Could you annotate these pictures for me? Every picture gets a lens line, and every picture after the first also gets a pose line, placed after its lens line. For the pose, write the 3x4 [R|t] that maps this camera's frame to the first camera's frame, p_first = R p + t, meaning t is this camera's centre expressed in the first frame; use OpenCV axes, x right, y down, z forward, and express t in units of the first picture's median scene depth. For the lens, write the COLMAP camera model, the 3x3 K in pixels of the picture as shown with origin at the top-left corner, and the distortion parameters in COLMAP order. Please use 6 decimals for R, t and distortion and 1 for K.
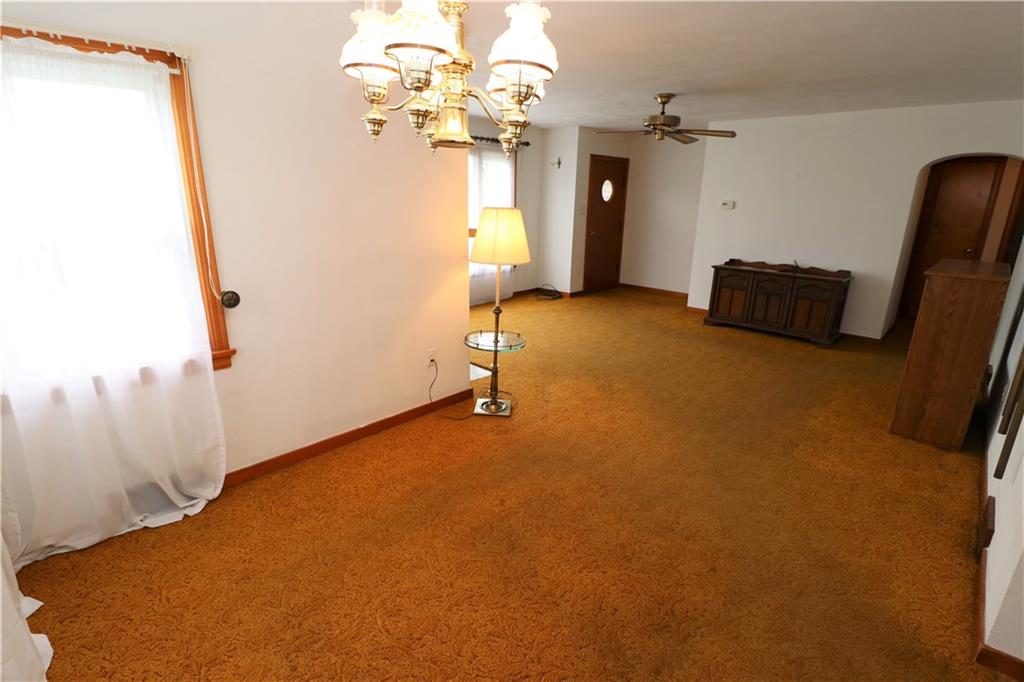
lens RADIAL K [[493.1, 0, 505.4], [0, 493.1, 342.0], [0, 0, 1]] dist [-0.004488, -0.002873]
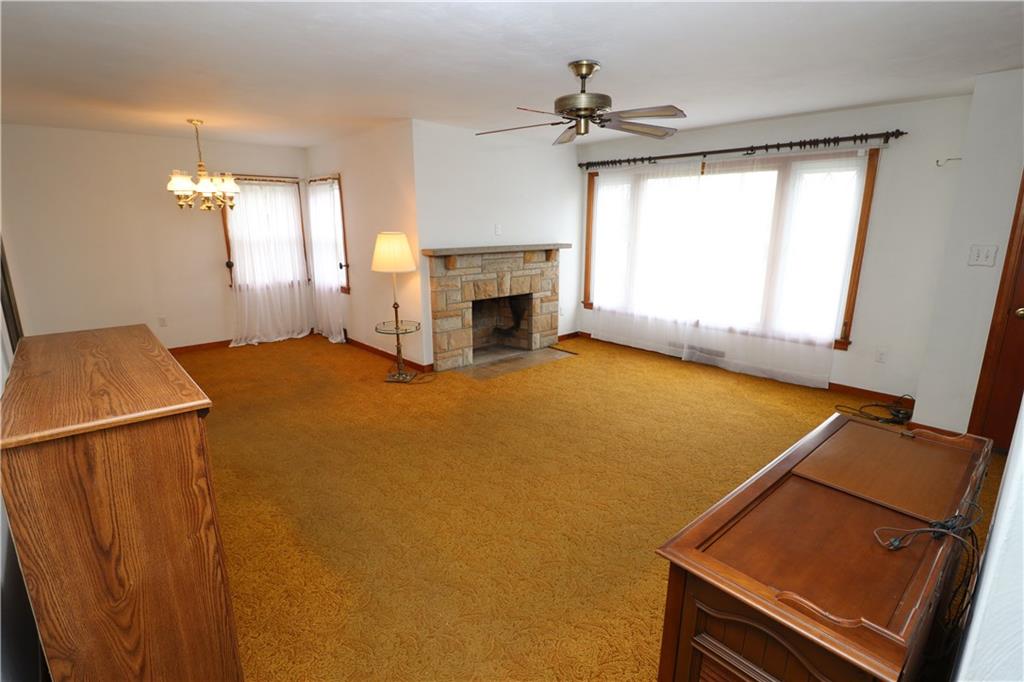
lens RADIAL K [[493.1, 0, 514.8], [0, 493.1, 339.6], [0, 0, 1]] dist [-0.004488, -0.002873]
pose [[-0.052520, 0.215155, -0.975167, 0.808799], [-0.287265, 0.931984, 0.221099, -0.227543], [0.956410, 0.291743, 0.012859, 0.800543]]
